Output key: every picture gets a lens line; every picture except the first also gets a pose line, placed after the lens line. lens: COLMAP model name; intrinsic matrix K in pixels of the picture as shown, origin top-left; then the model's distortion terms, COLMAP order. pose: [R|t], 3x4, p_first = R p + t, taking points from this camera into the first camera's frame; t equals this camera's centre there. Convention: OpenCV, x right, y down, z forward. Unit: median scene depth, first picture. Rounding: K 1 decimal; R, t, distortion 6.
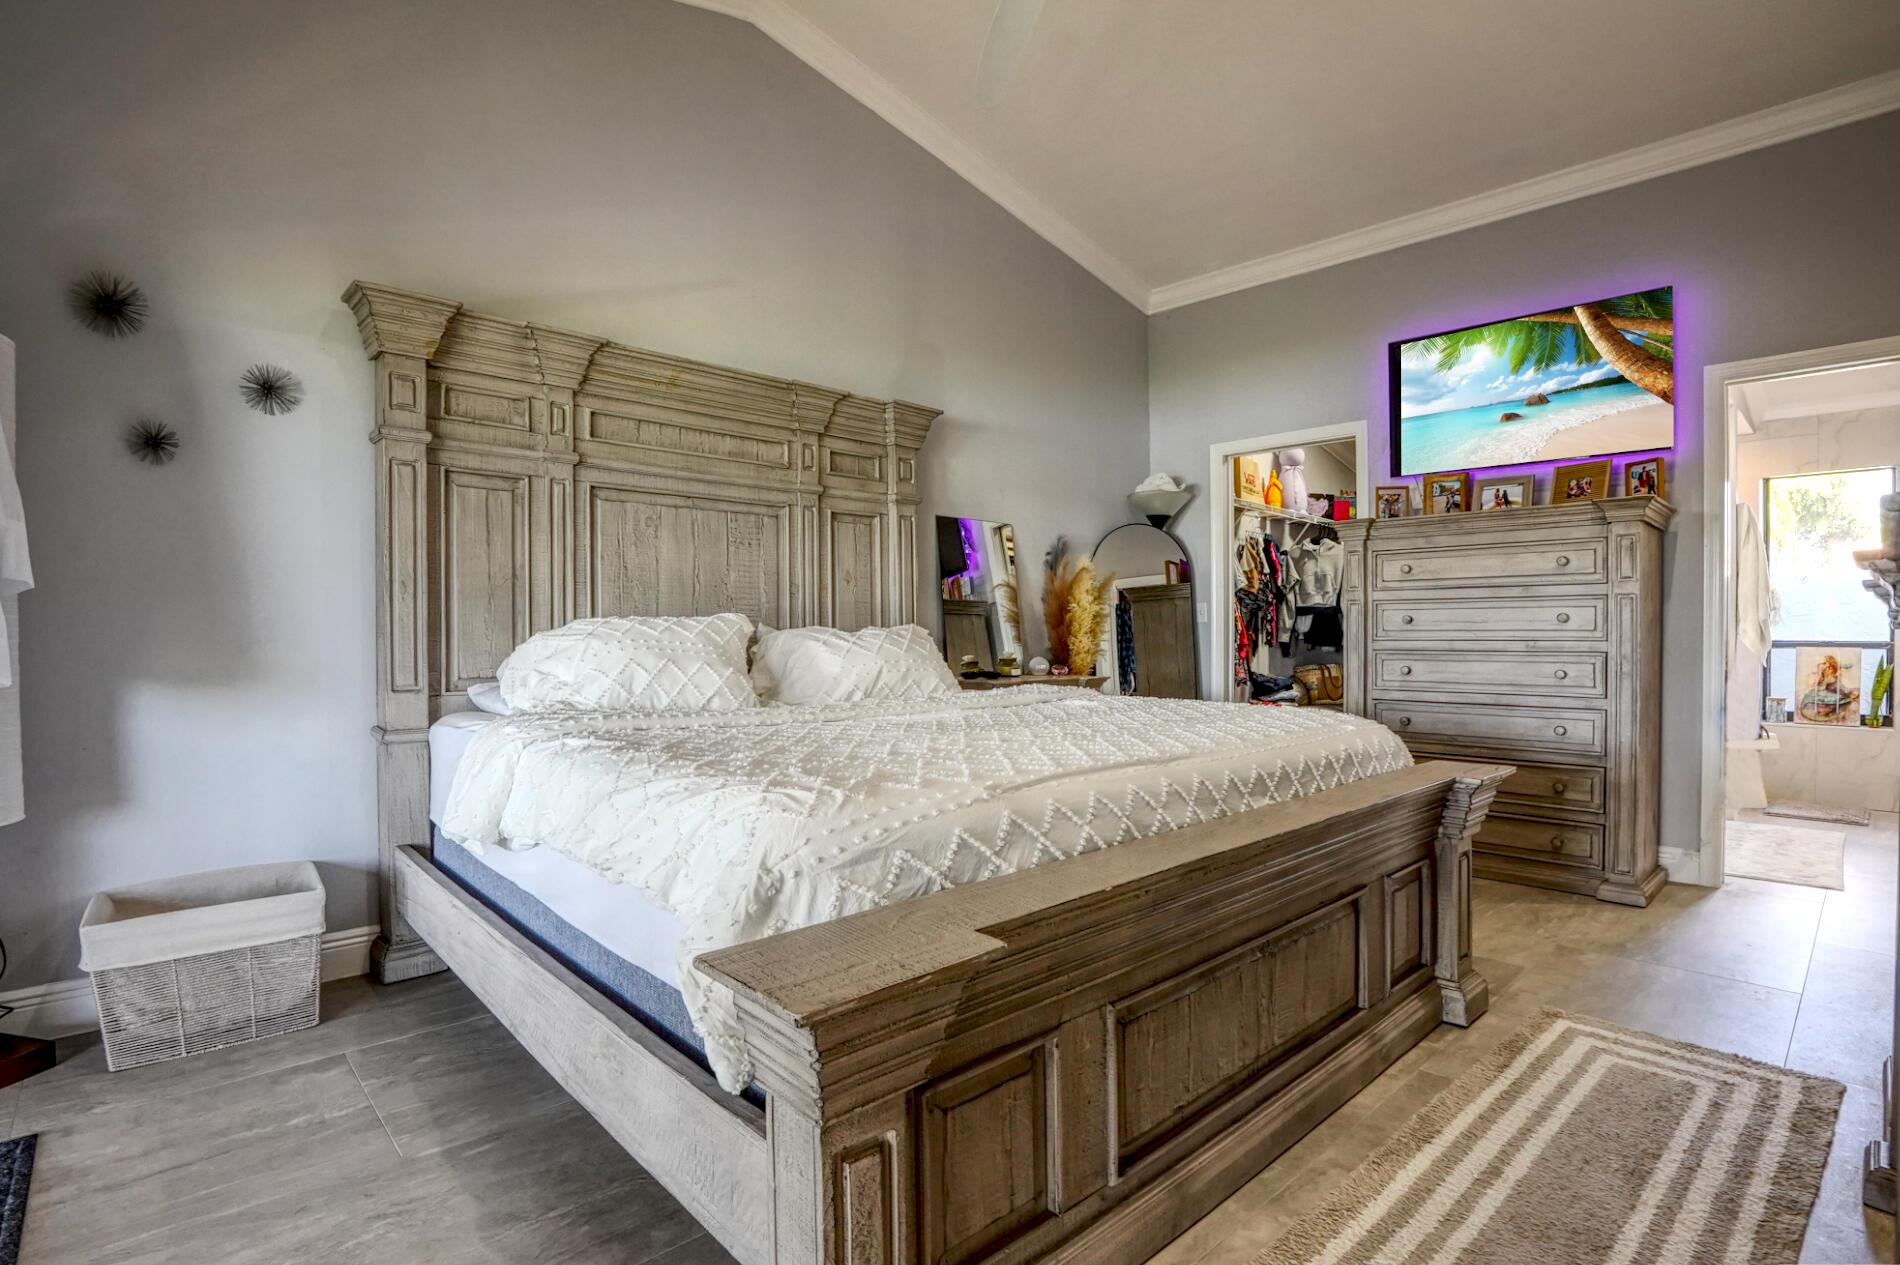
lens RADIAL K [[870.0, 0, 954.5], [0, 870.0, 623.2], [0, 0, 1]] dist [-0.032190, 0.005547]
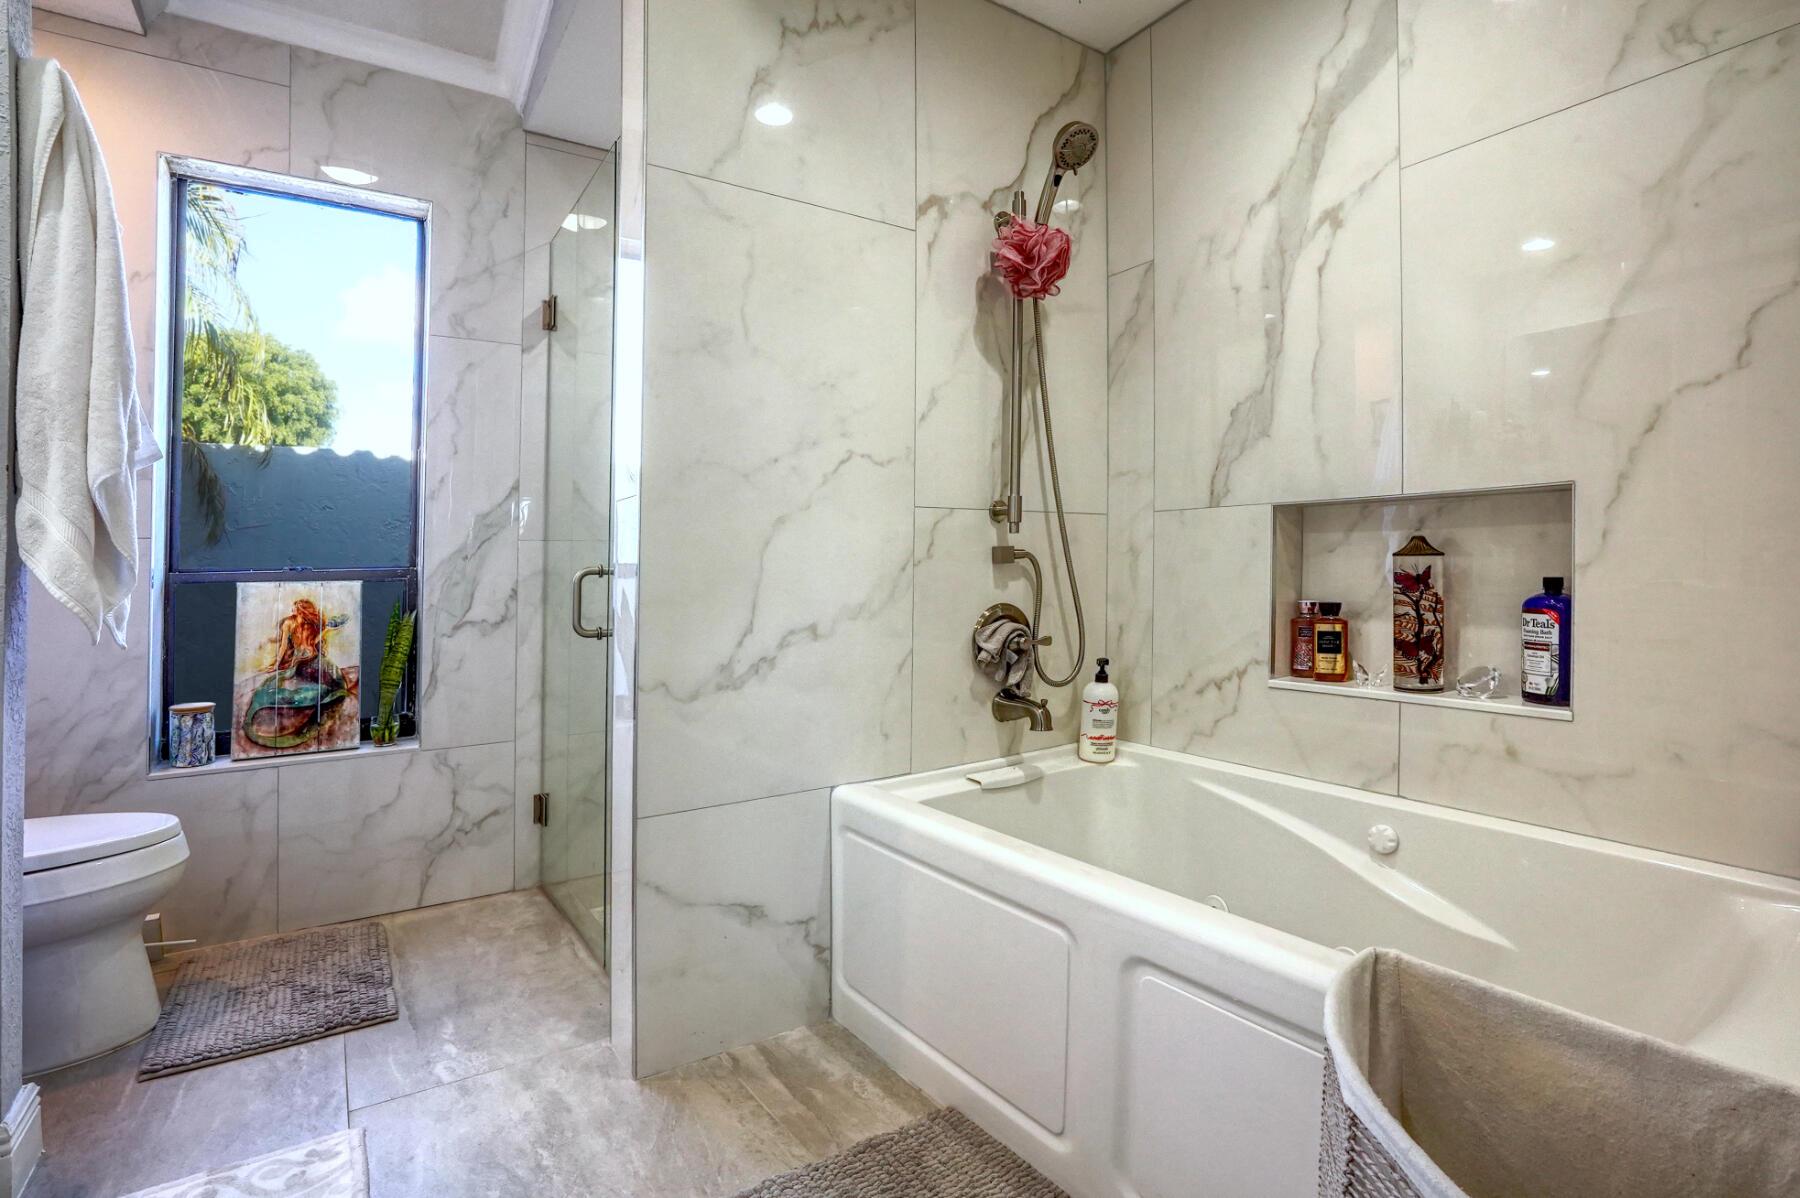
lens RADIAL K [[868.9, 0, 903.8], [0, 868.9, 552.2], [0, 0, 1]] dist [-0.019264, 0.000253]
pose [[0.145879, 0.011981, 0.989230, 0.622444], [-0.003372, 0.999927, -0.011614, 0.017006], [-0.989297, -0.001641, 0.145909, 0.612116]]
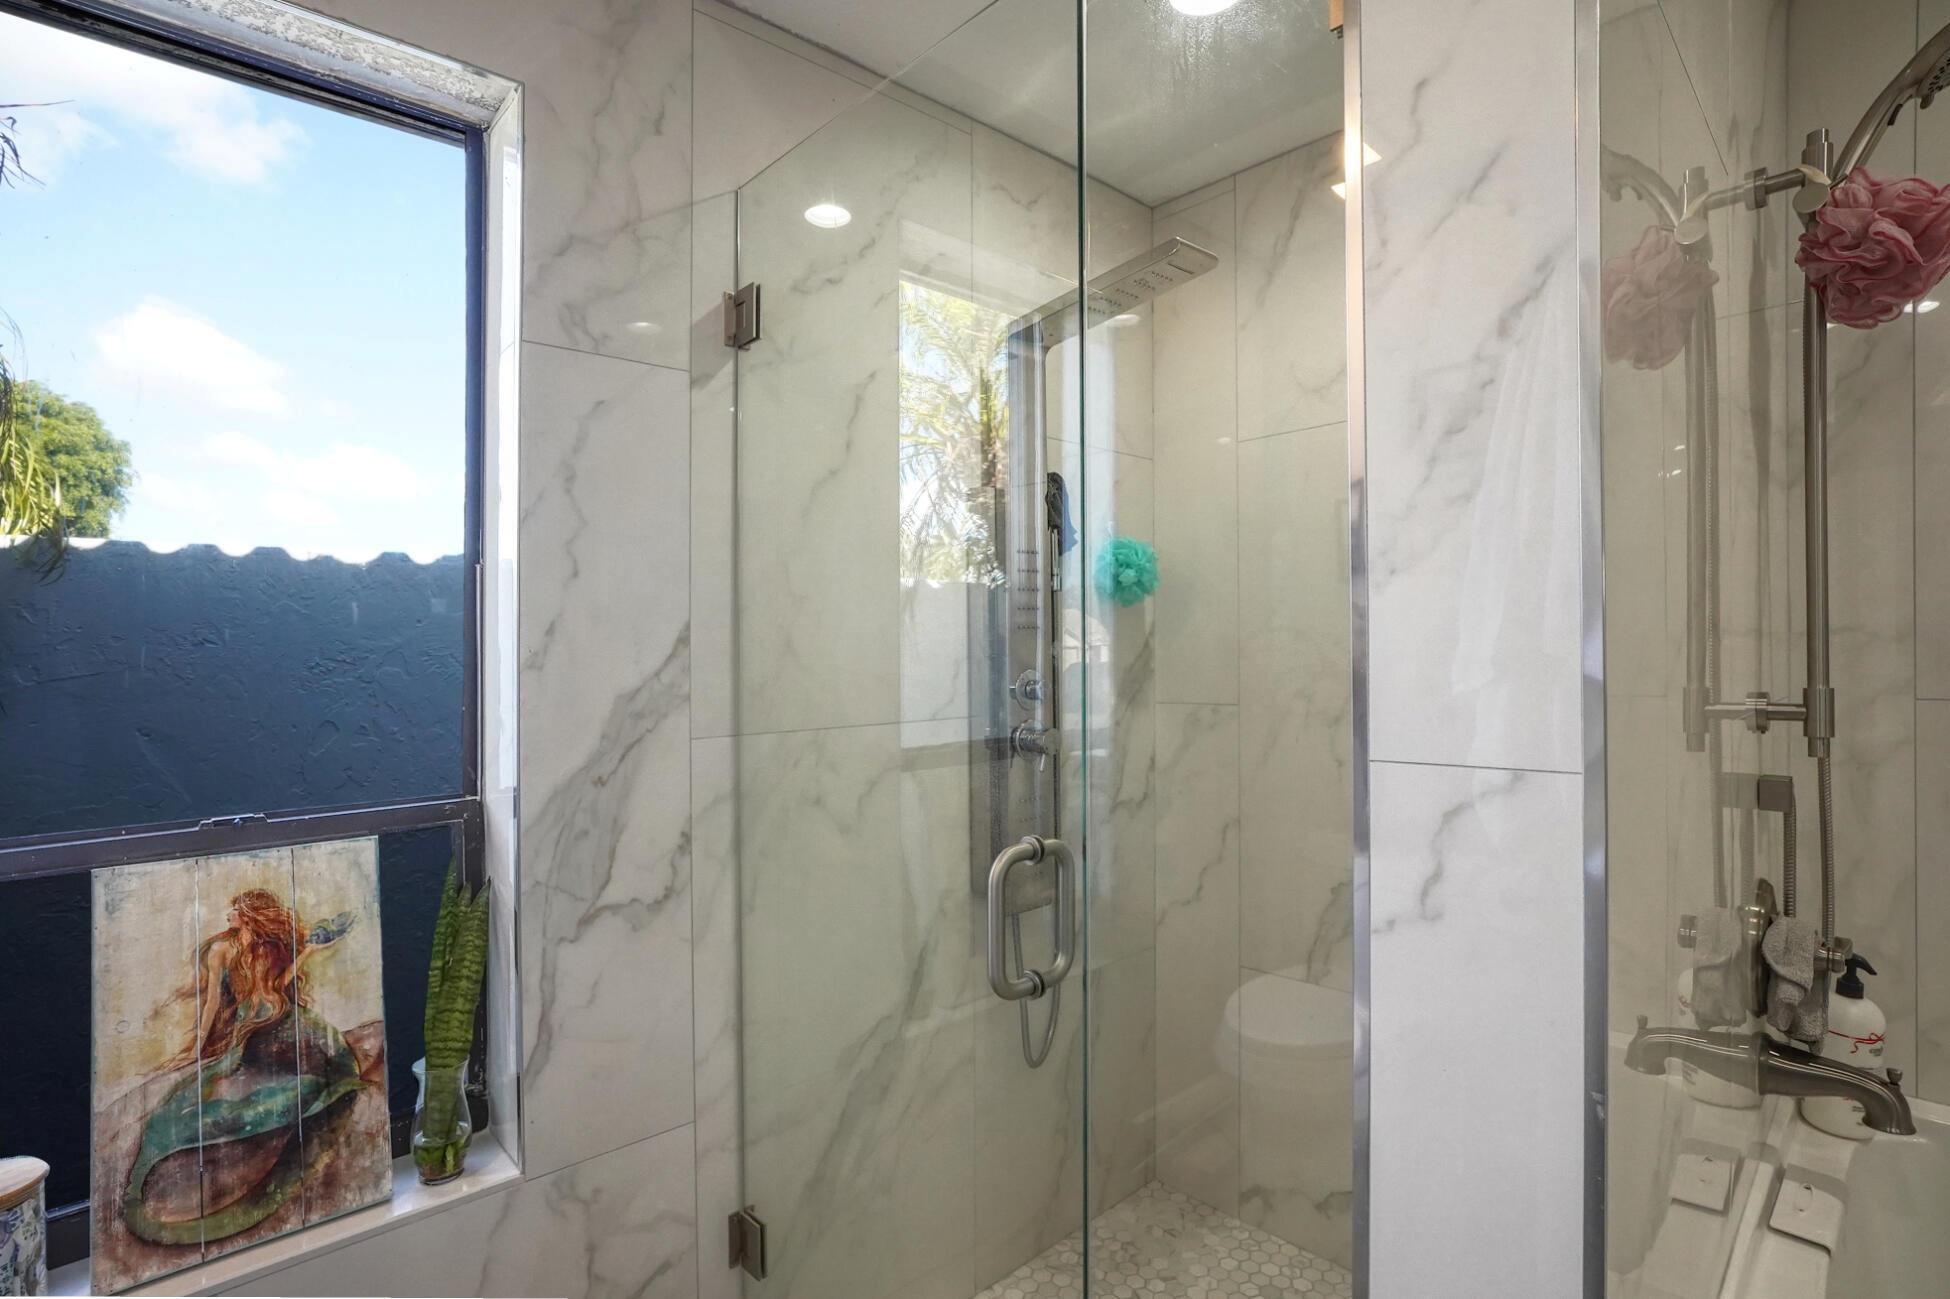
lens RADIAL K [[892.9, 0, 979.6], [0, 892.9, 640.0], [0, 0, 1]] dist [-0.032190, 0.005547]
pose [[-0.049390, 0.013409, 0.998690, 0.807595], [0.002085, 0.999909, -0.013322, -0.021622], [-0.998777, 0.001425, -0.049414, 0.830602]]
